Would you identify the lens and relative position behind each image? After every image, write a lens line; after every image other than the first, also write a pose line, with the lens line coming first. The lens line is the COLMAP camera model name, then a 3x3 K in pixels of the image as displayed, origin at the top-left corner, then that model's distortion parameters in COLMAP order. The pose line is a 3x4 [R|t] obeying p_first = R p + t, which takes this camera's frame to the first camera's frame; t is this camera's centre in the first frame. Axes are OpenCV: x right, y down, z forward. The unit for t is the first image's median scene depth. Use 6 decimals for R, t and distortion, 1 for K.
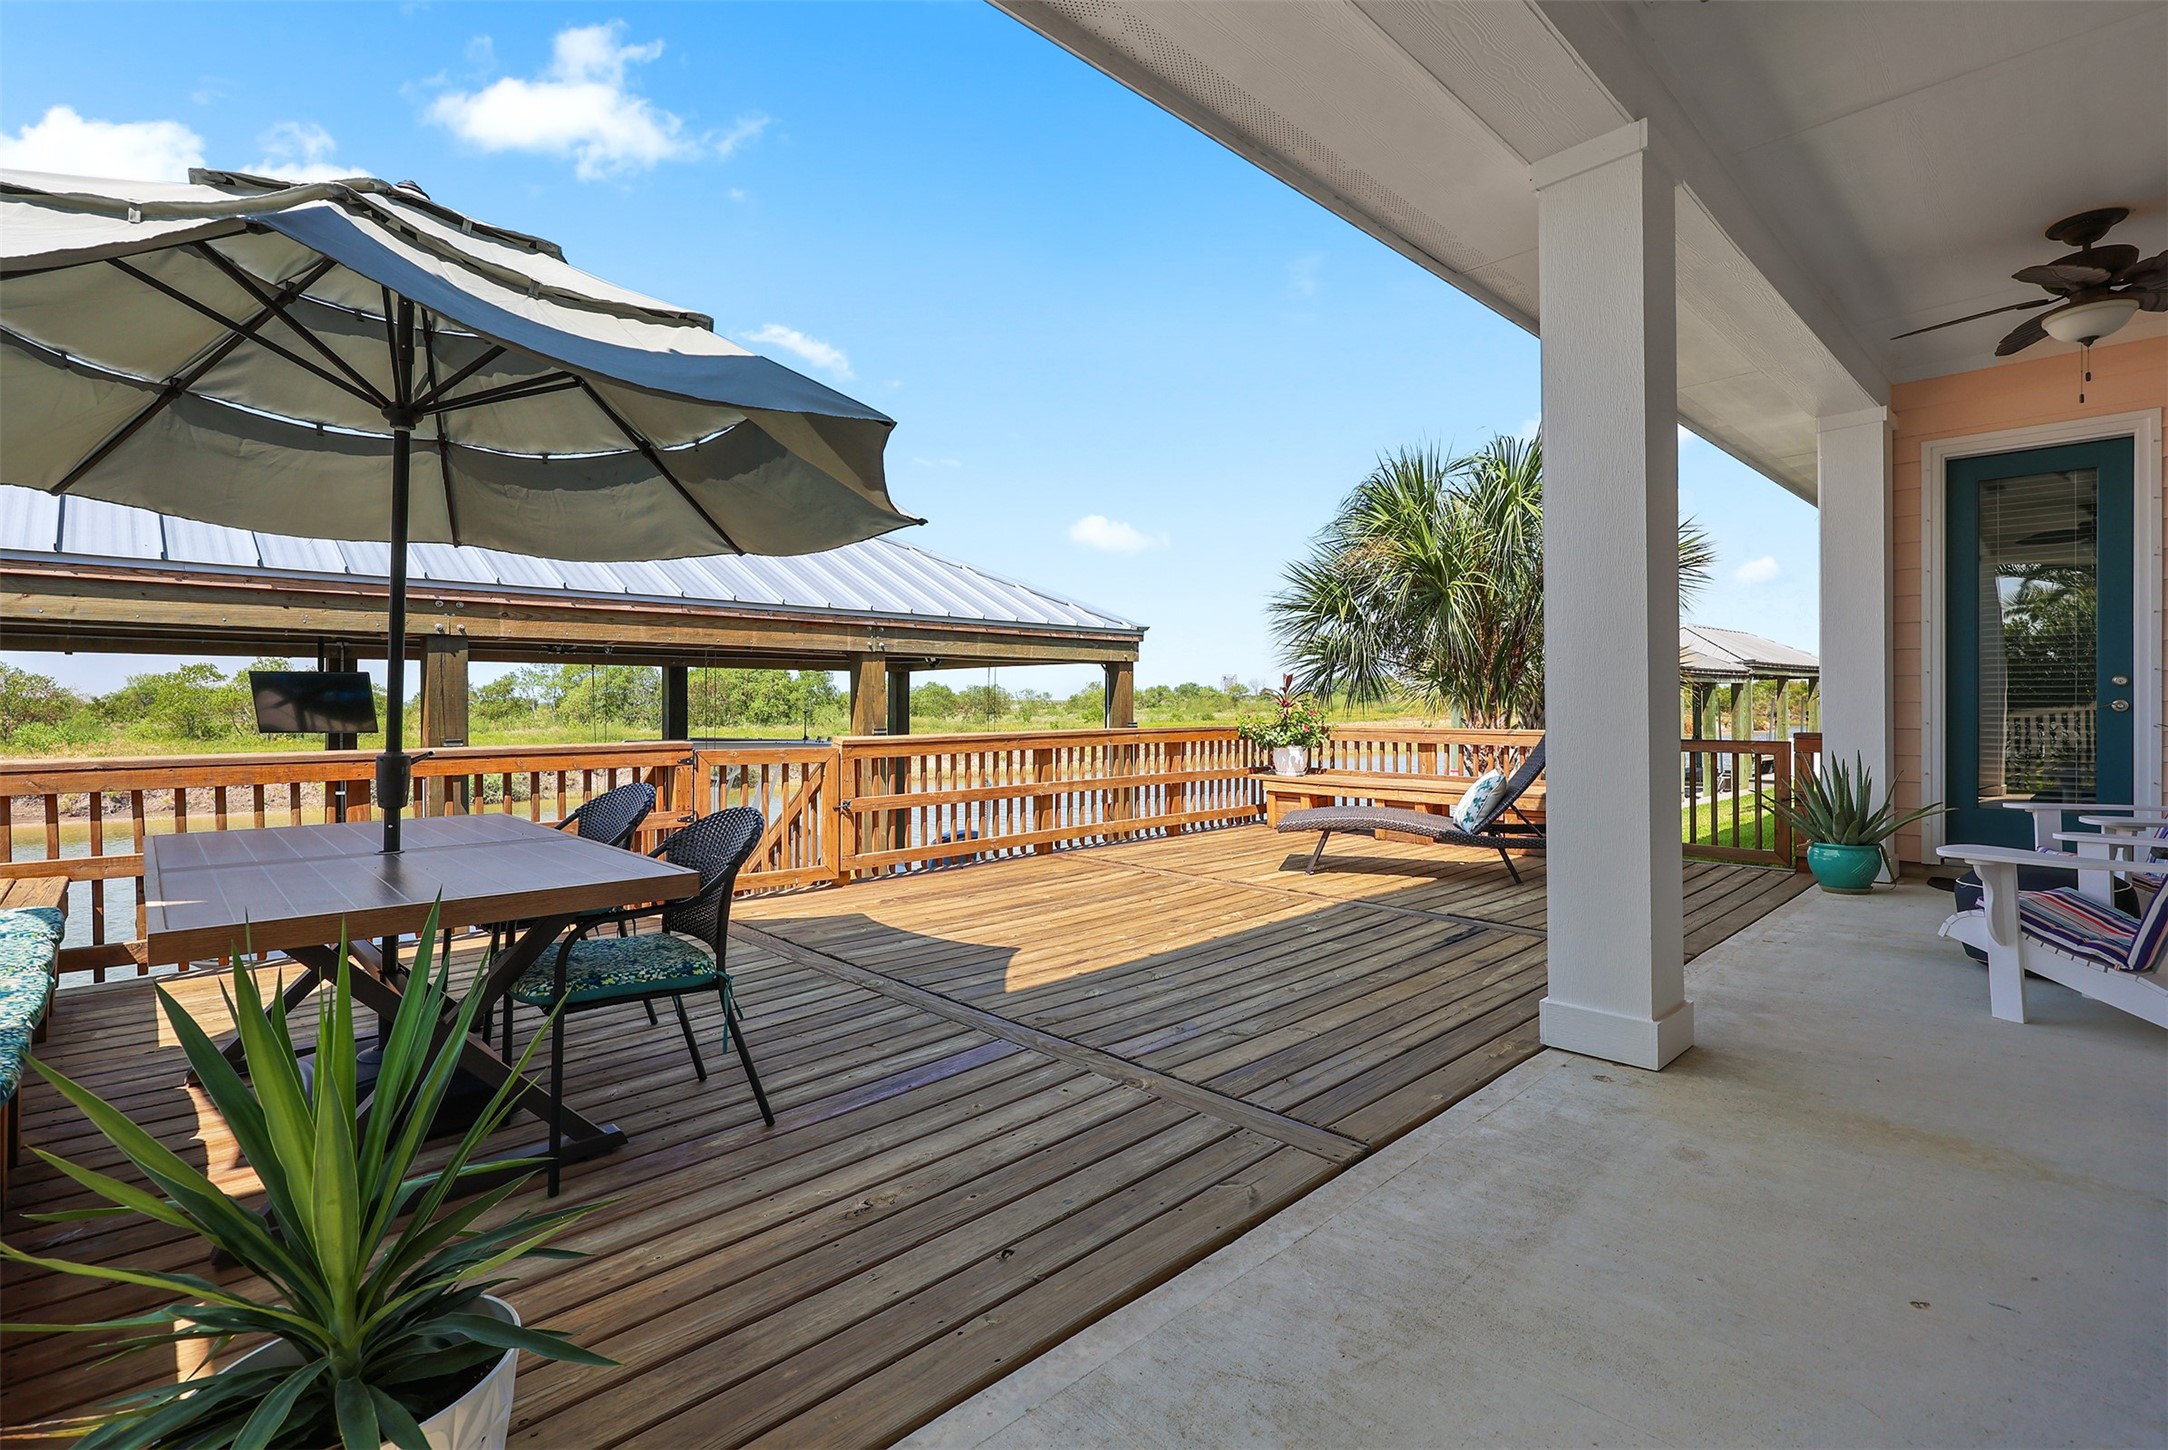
lens RADIAL K [[986.4, 0, 1088.3], [0, 986.4, 705.6], [0, 0, 1]] dist [0.000731, 0.000338]
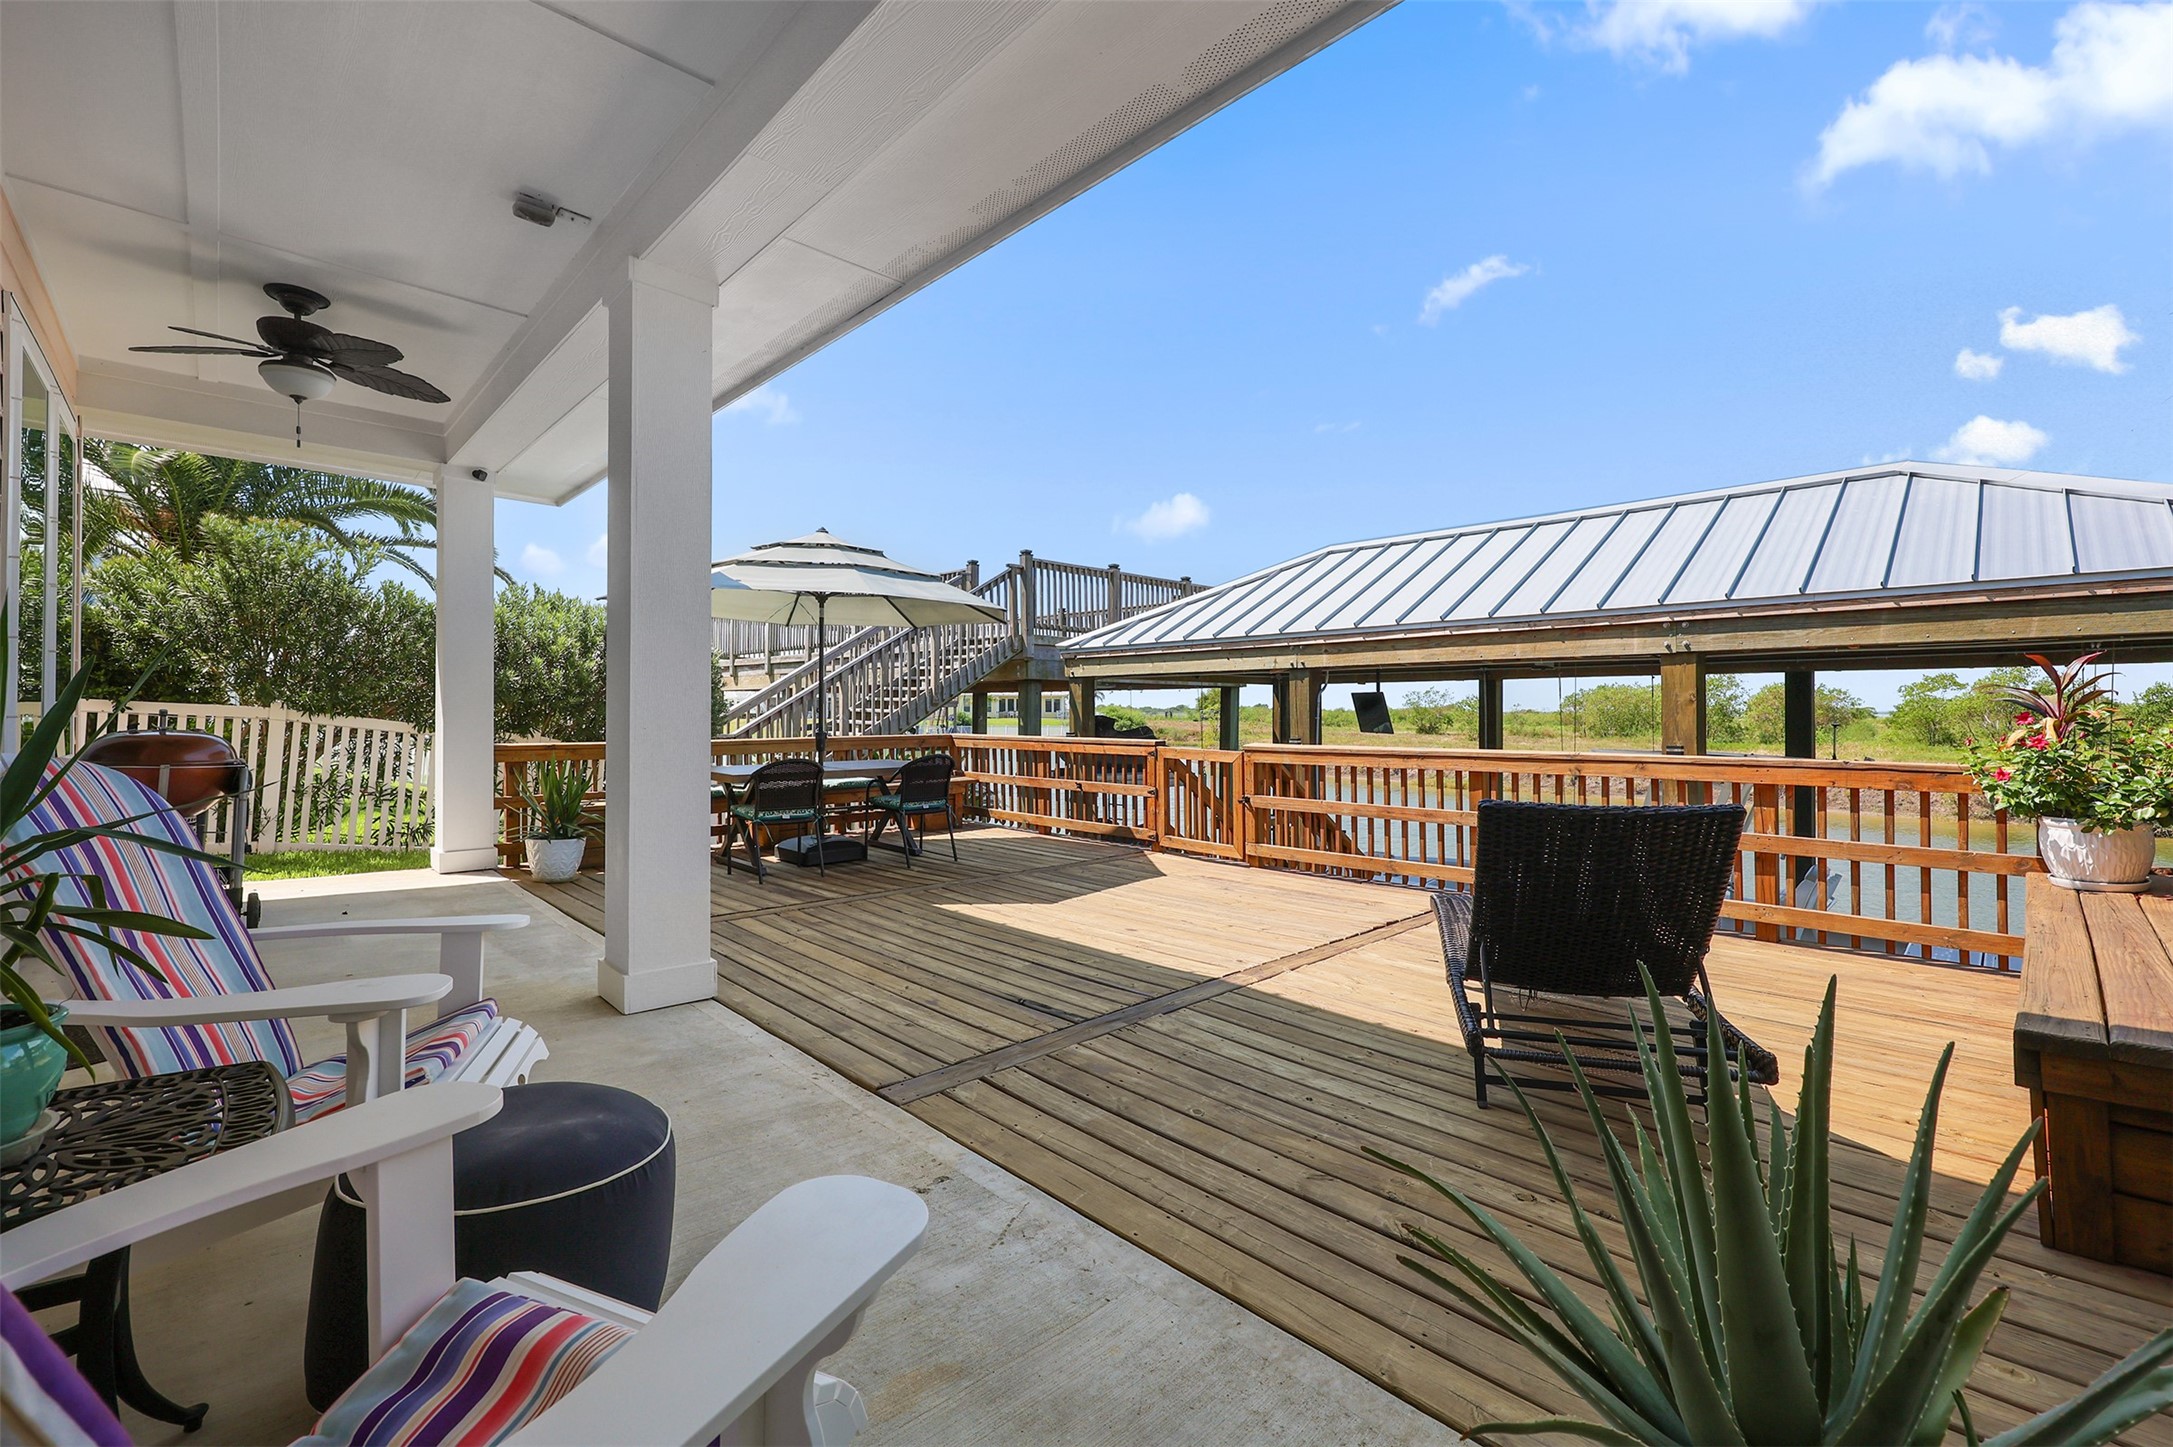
lens RADIAL K [[918.9, 0, 1094.3], [0, 918.9, 721.2], [0, 0, 1]] dist [0.011696, -0.000034]
pose [[0.010210, 0.009049, -0.999907, 0.497453], [-0.001606, 0.999958, 0.009033, -0.003449], [0.999947, 0.001514, 0.010224, 0.452315]]
